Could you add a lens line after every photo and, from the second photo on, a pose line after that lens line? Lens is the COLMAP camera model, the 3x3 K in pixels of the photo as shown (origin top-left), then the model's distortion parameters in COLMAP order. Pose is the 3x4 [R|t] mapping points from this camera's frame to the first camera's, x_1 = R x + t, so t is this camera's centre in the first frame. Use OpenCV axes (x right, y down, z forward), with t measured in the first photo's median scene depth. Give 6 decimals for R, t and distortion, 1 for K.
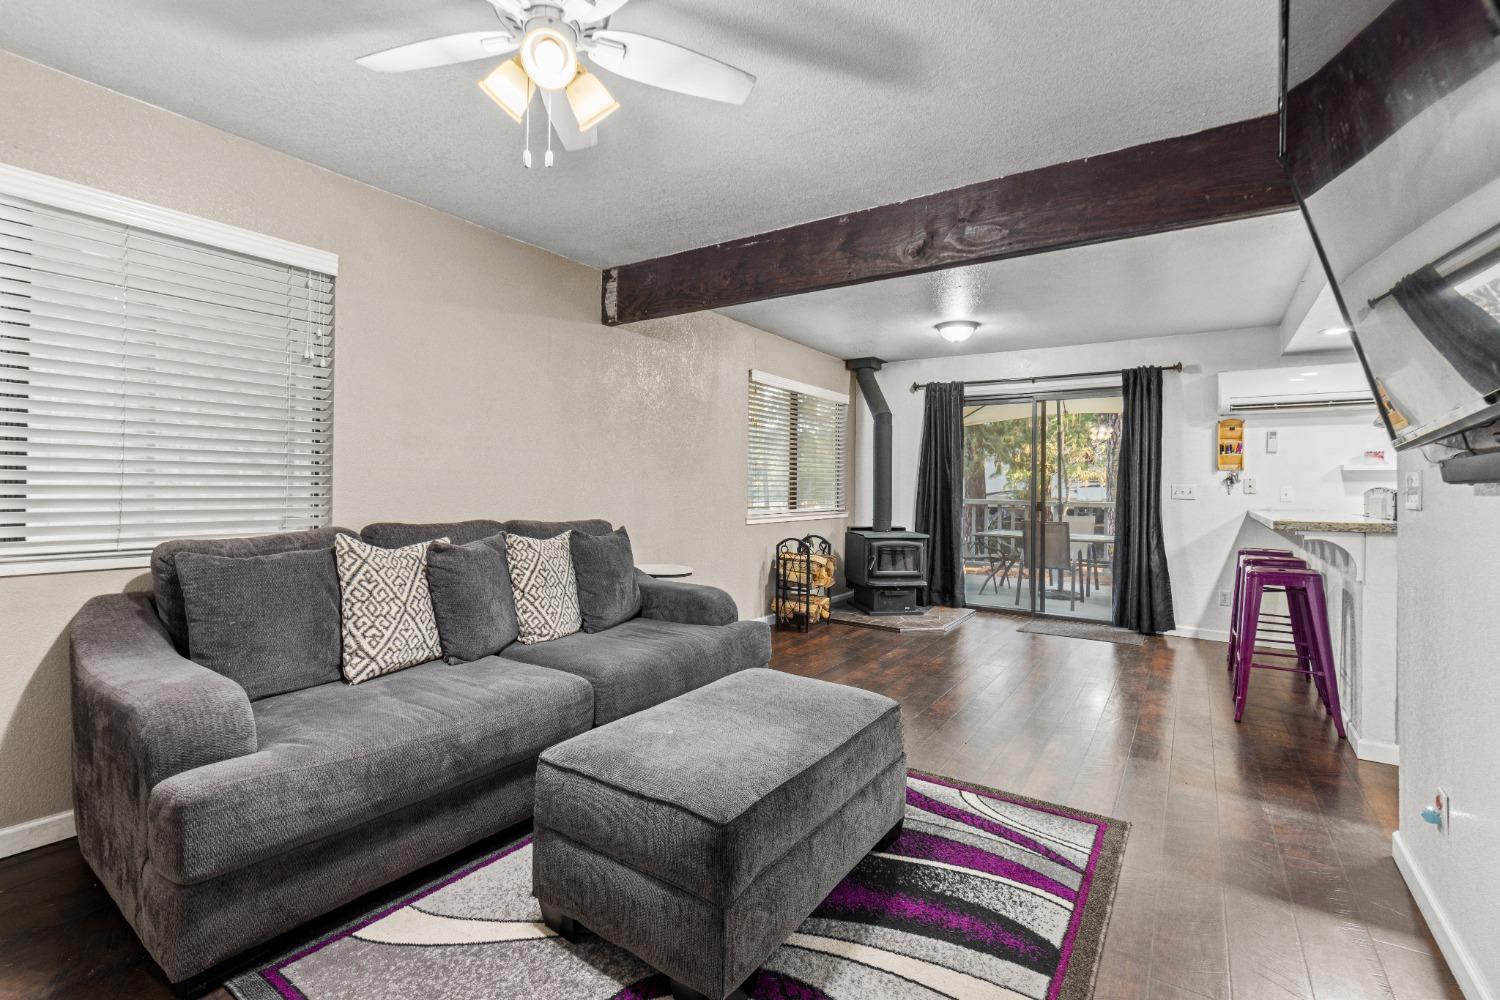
lens RADIAL K [[663.7, 0, 742.4], [0, 663.7, 481.8], [0, 0, 1]] dist [-0.005181, -0.000421]
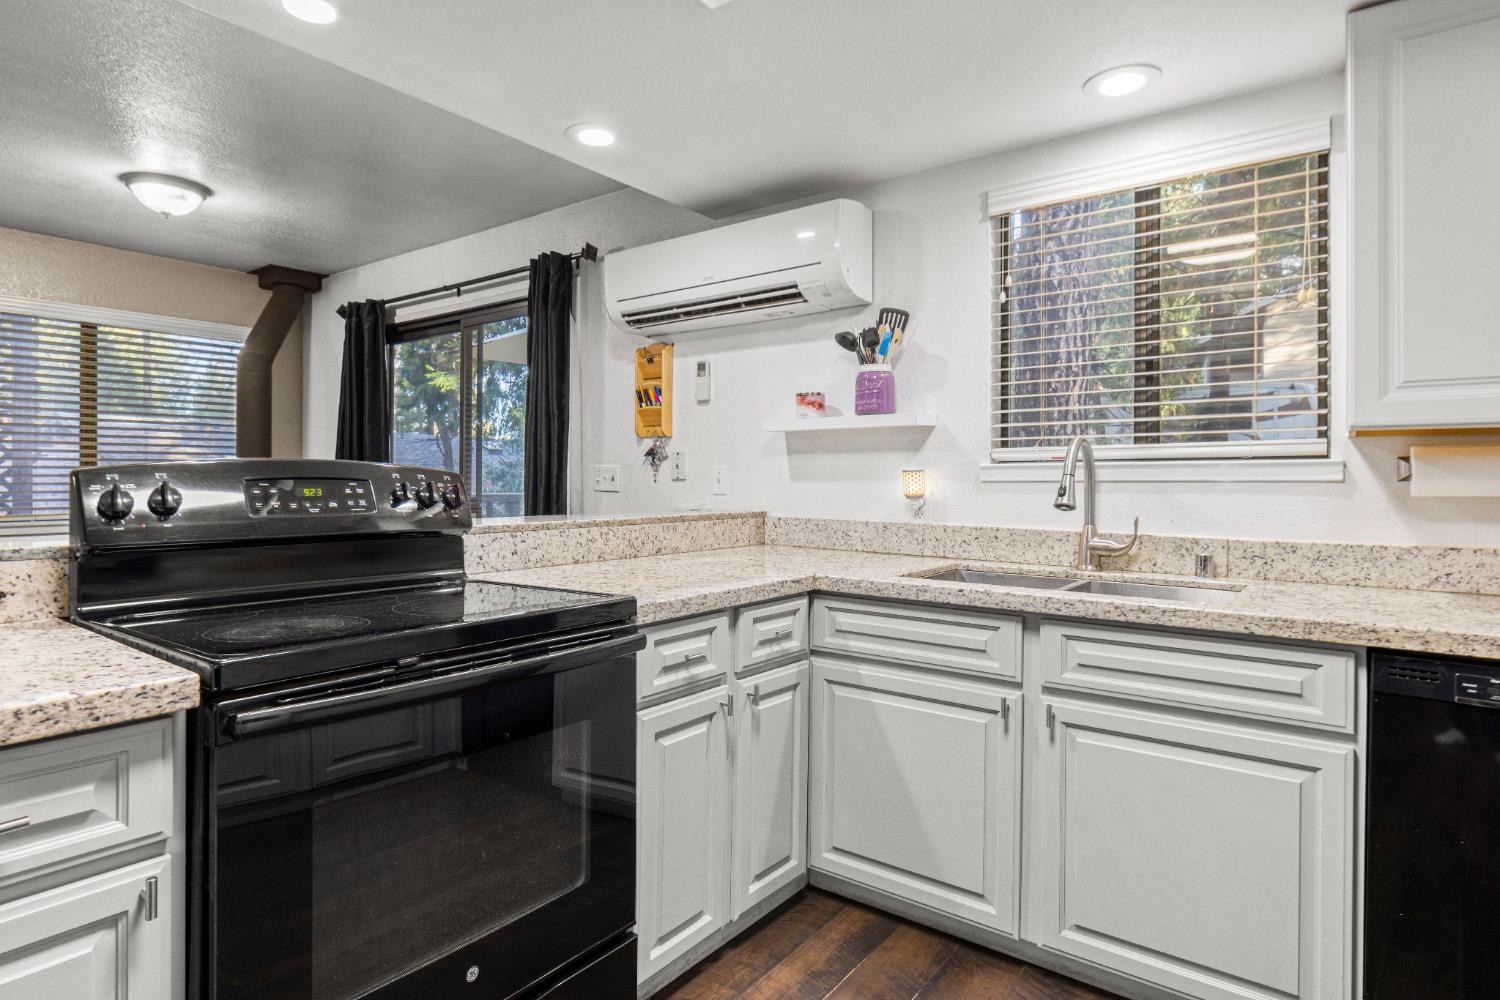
lens RADIAL K [[814.6, 0, 750.4], [0, 814.6, 486.1], [0, 0, 1]] dist [-0.001547, -0.000329]
pose [[0.998792, -0.008985, -0.048305, 0.803088], [0.009588, 0.999879, 0.012266, 0.014706], [0.048188, -0.012714, 0.998757, 0.318400]]
